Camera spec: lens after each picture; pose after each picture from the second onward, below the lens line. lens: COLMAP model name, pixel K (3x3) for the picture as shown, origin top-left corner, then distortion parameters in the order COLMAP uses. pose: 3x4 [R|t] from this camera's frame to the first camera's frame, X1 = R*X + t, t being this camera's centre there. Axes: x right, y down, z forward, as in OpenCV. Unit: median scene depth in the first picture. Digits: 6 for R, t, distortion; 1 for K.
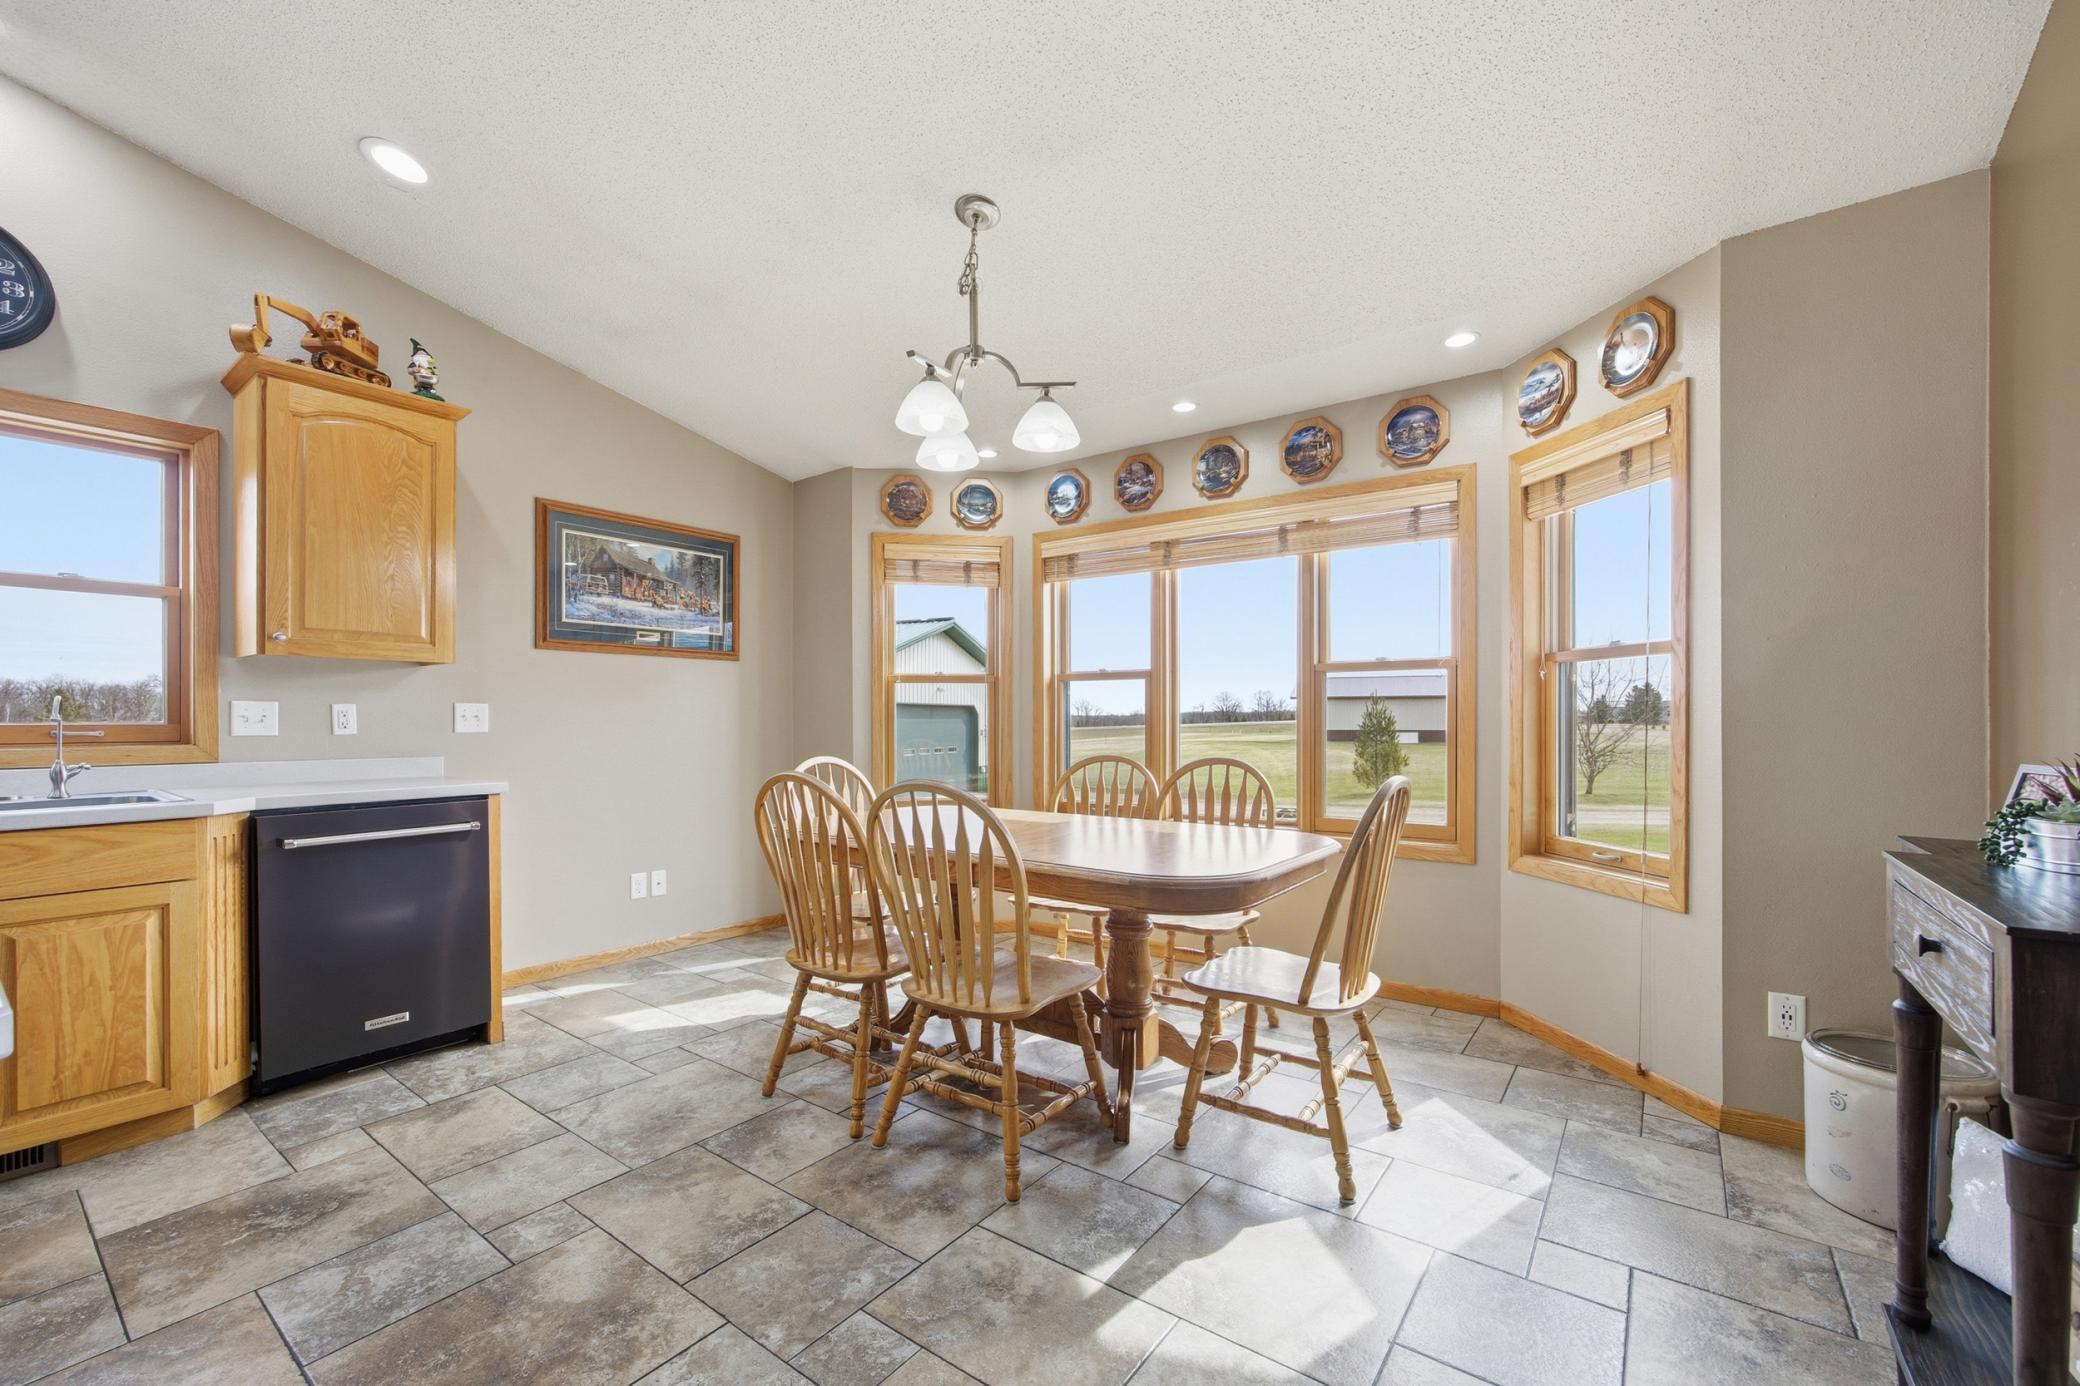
lens RADIAL K [[869.0, 0, 1040.7], [0, 869.0, 724.7], [0, 0, 1]] dist [-0.020480, 0.011307]
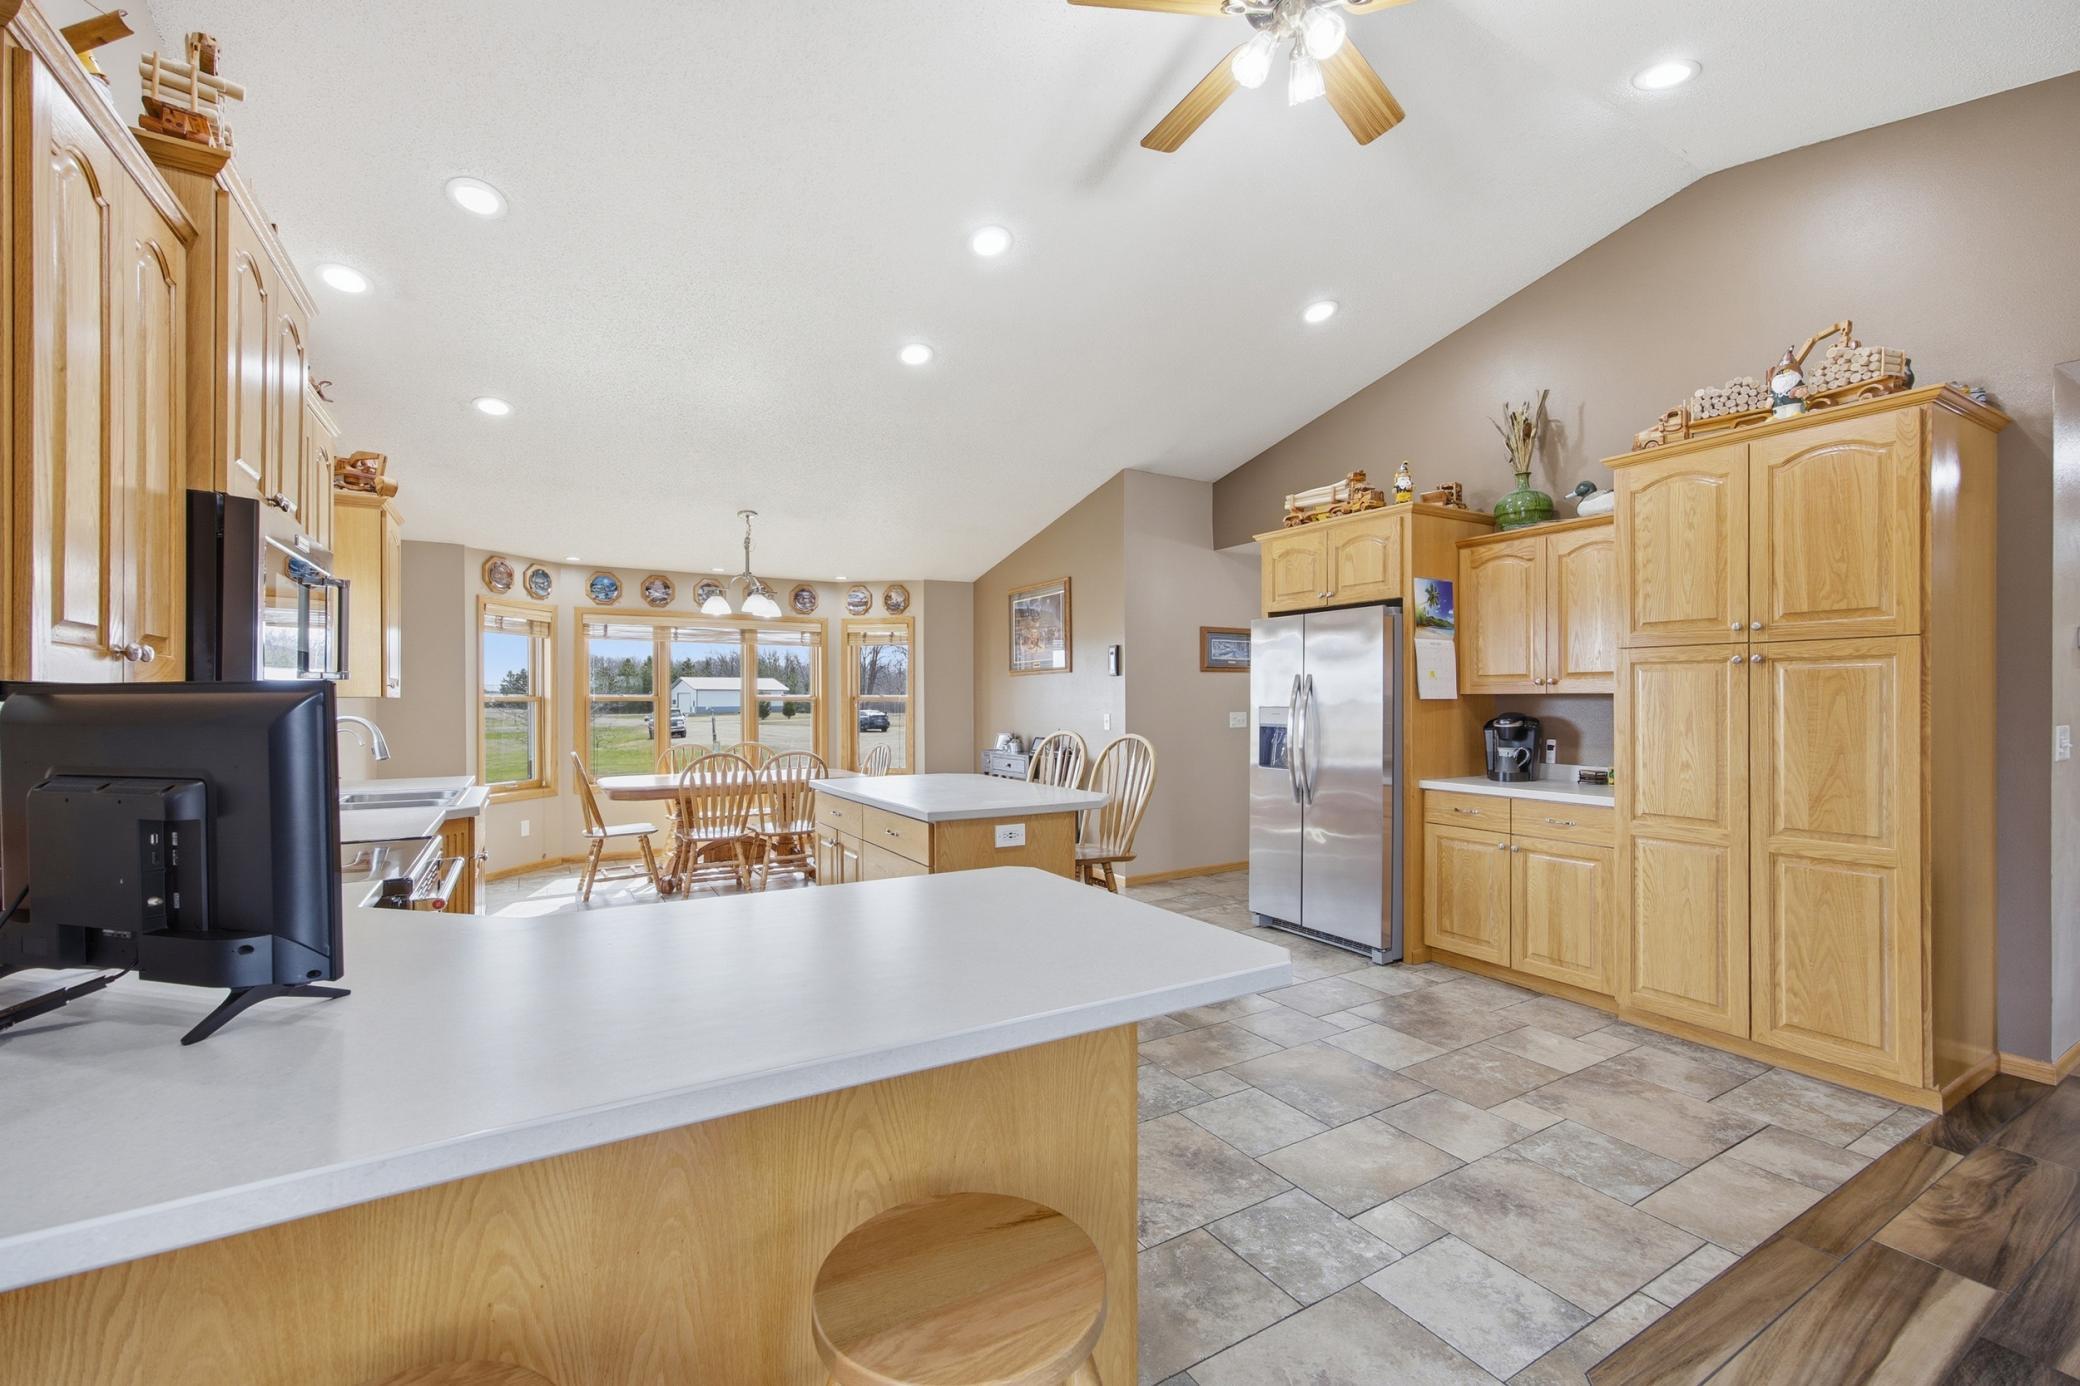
lens RADIAL K [[870.5, 0, 1045.2], [0, 870.5, 701.0], [0, 0, 1]] dist [-0.024424, 0.018330]
pose [[0.385299, 0.003494, 0.922785, -1.668180], [0.005348, 0.999968, -0.006019, -0.053578], [-0.922776, 0.007255, 0.385268, -0.565946]]
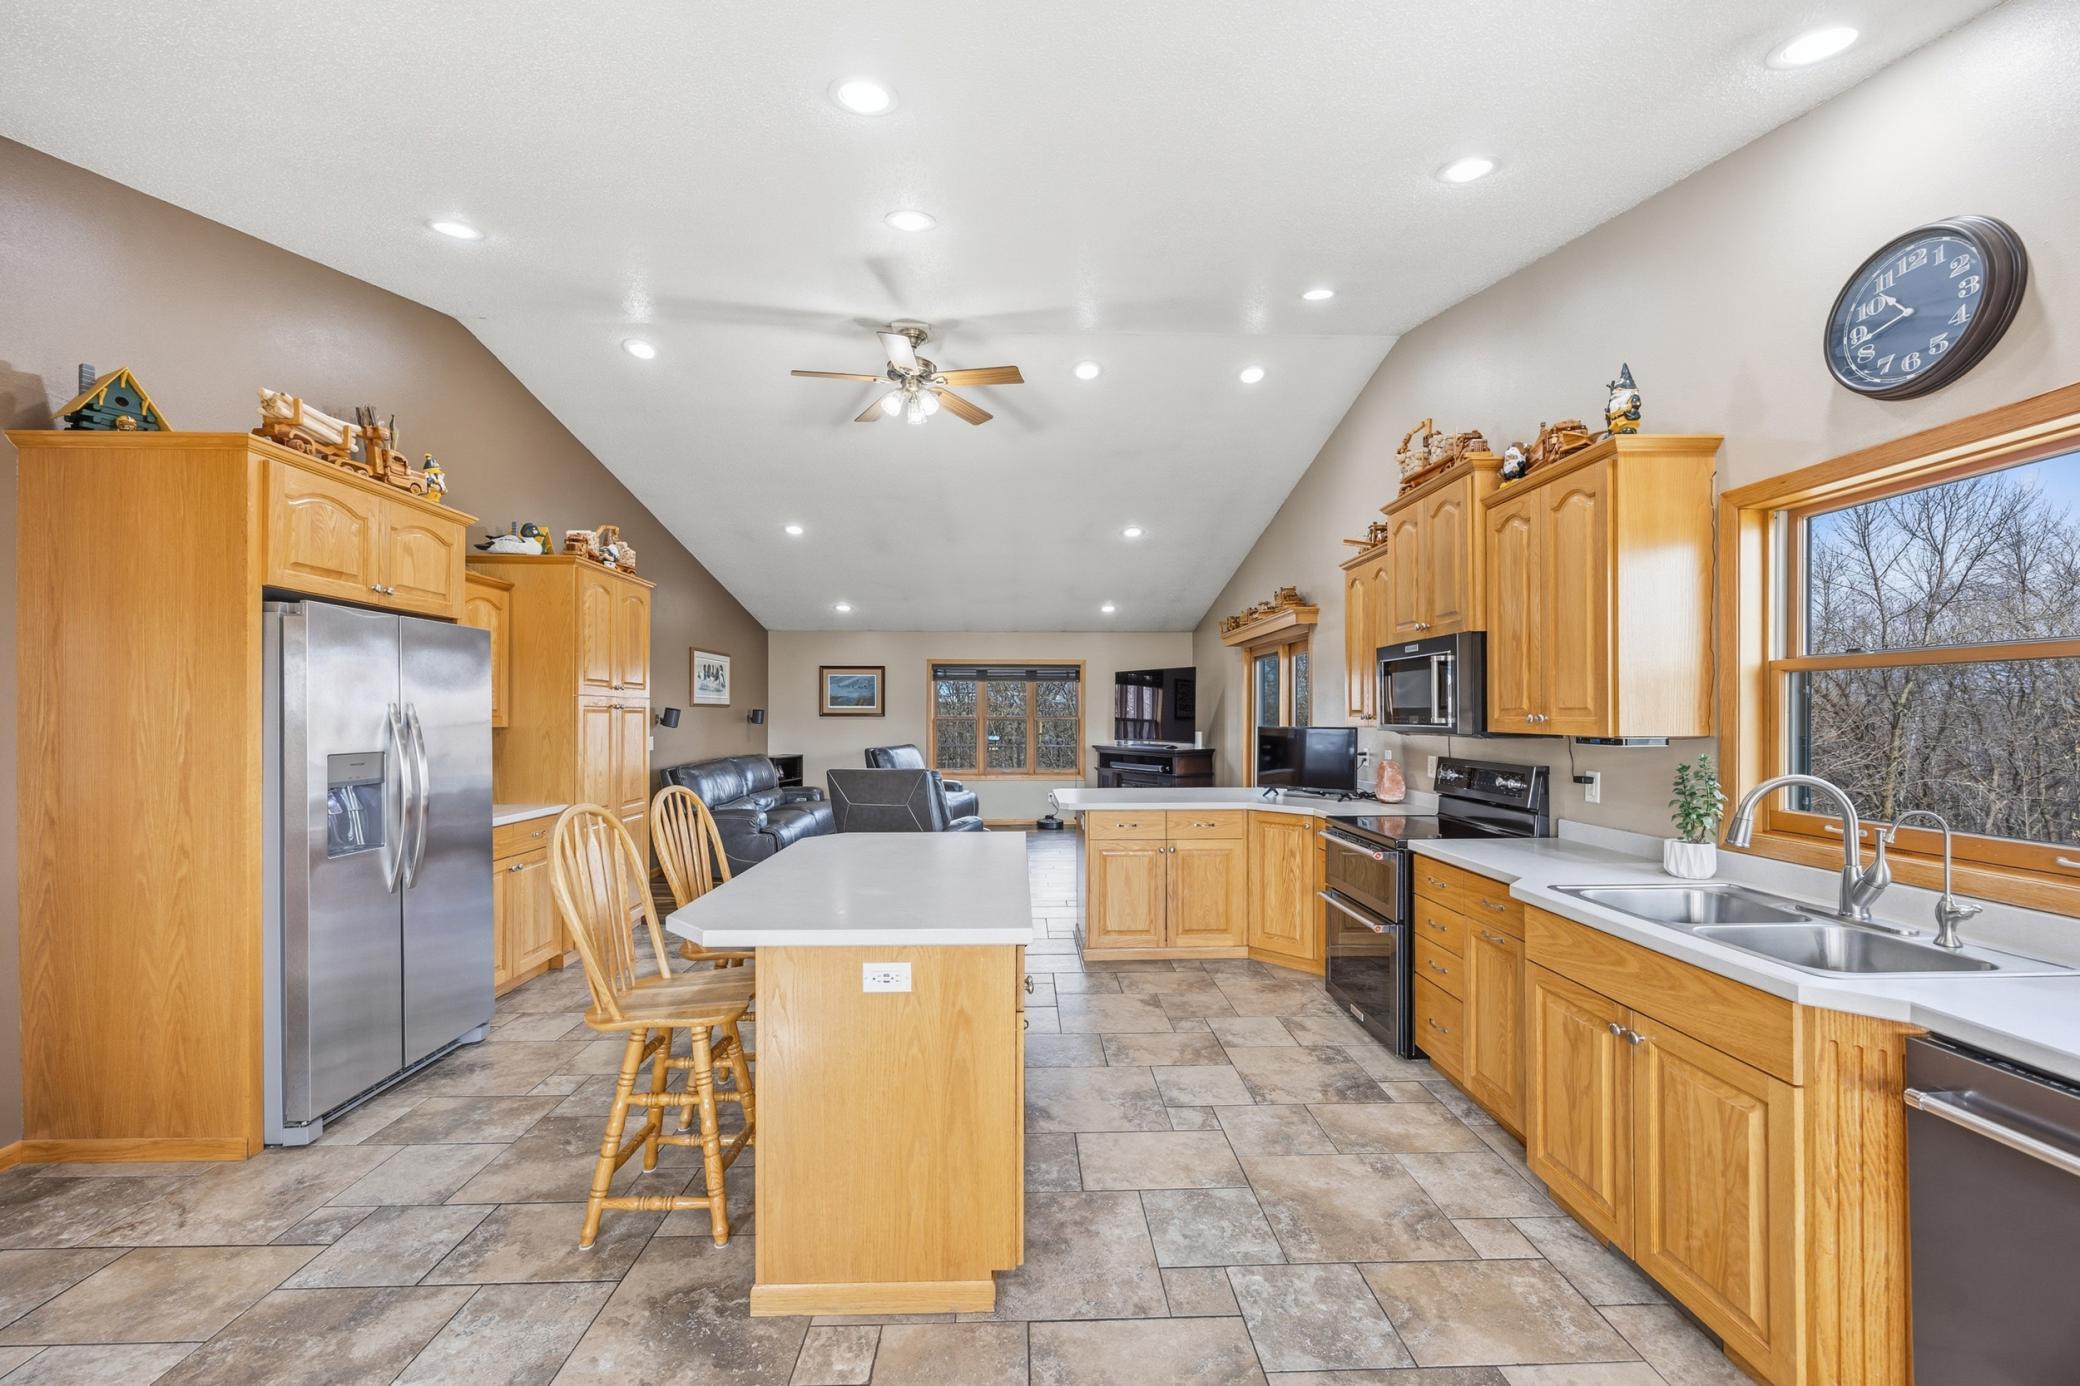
lens RADIAL K [[812.4, 0, 1045.7], [0, 812.4, 714.3], [0, 0, 1]] dist [0.000778, -0.000011]
pose [[-0.782193, 0.005549, -0.623012, -0.060631], [0.000124, 0.999962, 0.008751, -0.103121], [0.623036, 0.006768, -0.782164, 0.883517]]
